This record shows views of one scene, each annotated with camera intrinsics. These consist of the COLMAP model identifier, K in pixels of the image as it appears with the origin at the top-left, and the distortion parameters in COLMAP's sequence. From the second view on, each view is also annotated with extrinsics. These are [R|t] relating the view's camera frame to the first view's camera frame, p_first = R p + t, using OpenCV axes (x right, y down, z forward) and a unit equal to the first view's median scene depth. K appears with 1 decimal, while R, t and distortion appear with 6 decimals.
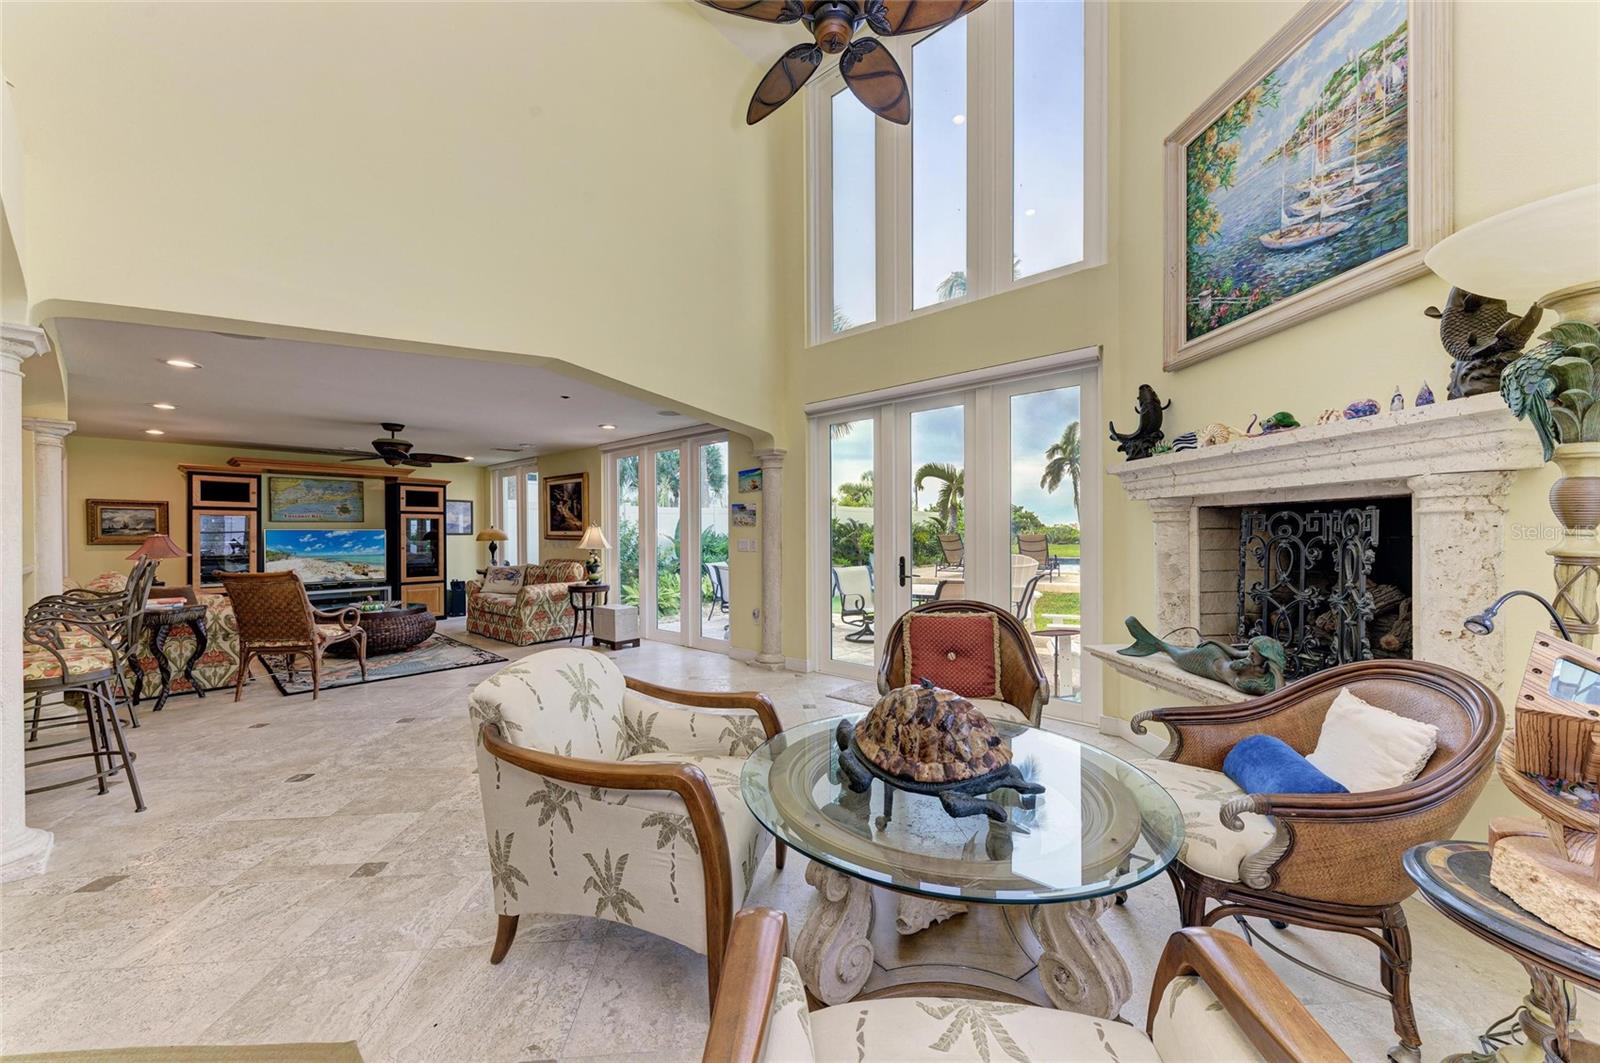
lens RADIAL K [[568.8, 0, 809.4], [0, 568.8, 539.4], [0, 0, 1]] dist [0.001072, -0.000996]
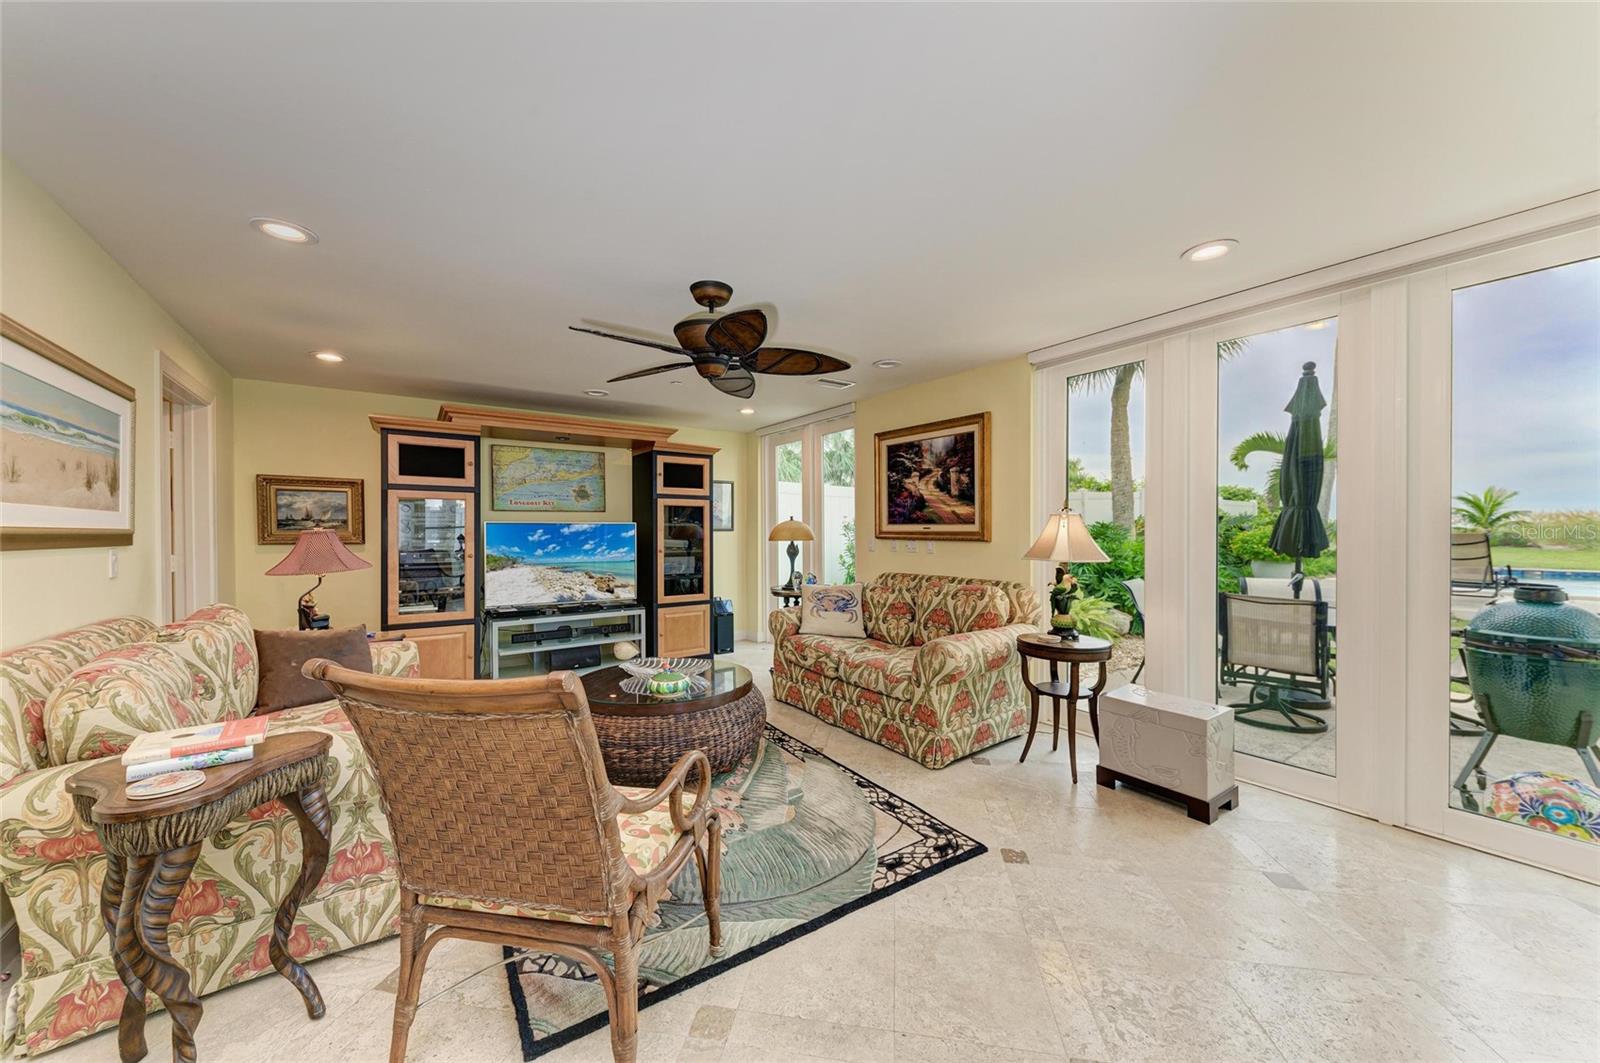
lens RADIAL K [[568.8, 0, 799.4], [0, 568.8, 536.6], [0, 0, 1]] dist [0.001072, -0.000996]
pose [[0.965102, 0.003937, -0.261843, -0.484336], [-0.004331, 0.999990, -0.000929, -0.002109], [0.261837, 0.002030, 0.965110, 0.513843]]
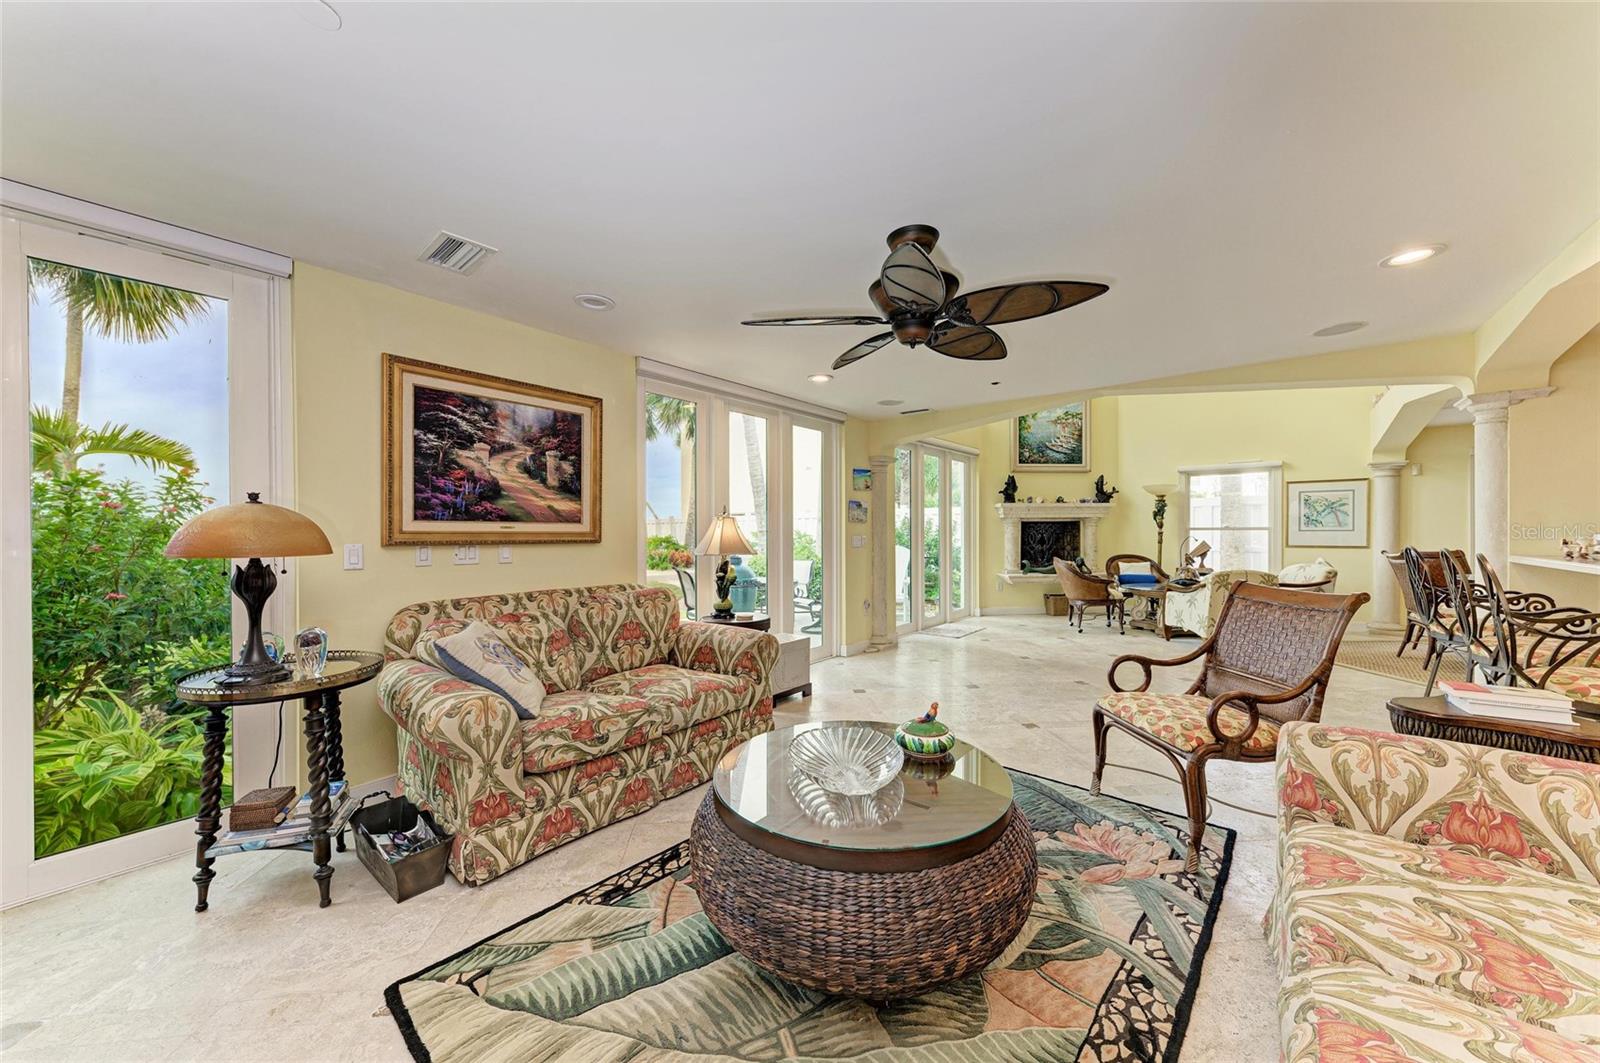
lens RADIAL K [[568.8, 0, 793.7], [0, 568.8, 539.3], [0, 0, 1]] dist [0.001072, -0.000996]
pose [[-0.003064, -0.007237, 0.999969, -0.988503], [0.017106, 0.999827, 0.007288, -0.002839], [-0.999849, 0.017128, -0.002939, 0.963750]]
